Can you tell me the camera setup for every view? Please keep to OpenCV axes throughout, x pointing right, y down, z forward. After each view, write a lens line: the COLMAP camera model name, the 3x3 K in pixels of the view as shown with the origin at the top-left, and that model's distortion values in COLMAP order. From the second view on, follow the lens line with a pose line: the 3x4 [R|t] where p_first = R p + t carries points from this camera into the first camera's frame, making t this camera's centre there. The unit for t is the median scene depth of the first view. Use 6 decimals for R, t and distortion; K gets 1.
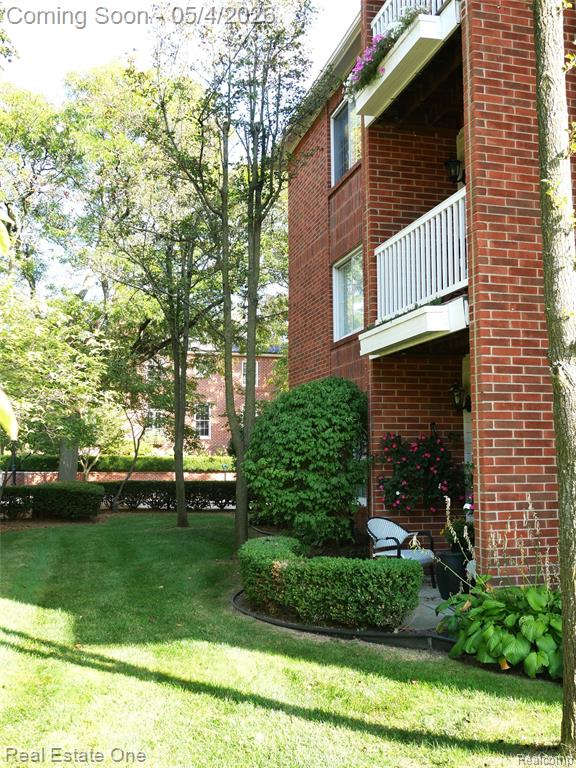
lens RADIAL K [[811.0, 0, 288.0], [0, 811.0, 384.0], [0, 0, 1]] dist [-0.001920, -0.001468]
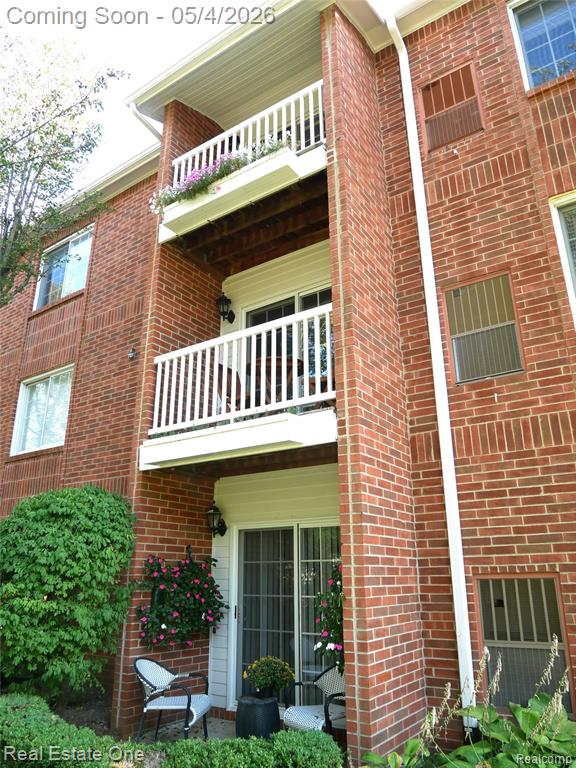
lens RADIAL K [[554.6, 0, 288.0], [0, 554.6, 384.0], [0, 0, 1]] dist [-0.063614, 0.009367]
pose [[0.759916, 0.217928, 0.612401, -0.183313], [-0.062274, 0.962199, -0.265132, 0.031916], [-0.647032, 0.163342, 0.744761, 0.445104]]
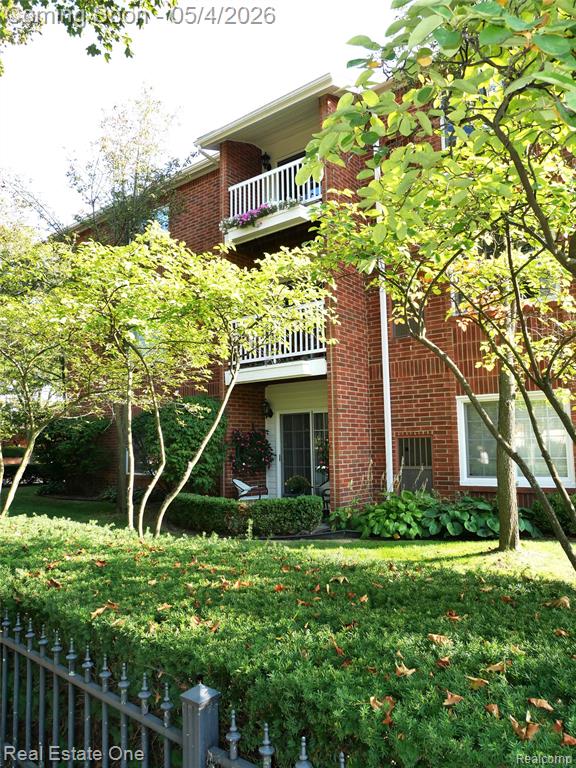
lens RADIAL K [[554.6, 0, 288.0], [0, 554.6, 384.0], [0, 0, 1]] dist [-0.063614, 0.009367]
pose [[0.801397, 0.059566, 0.595160, -0.511907], [-0.044135, 0.998205, -0.040477, 0.008919], [-0.596502, 0.006171, 0.802588, -0.000447]]
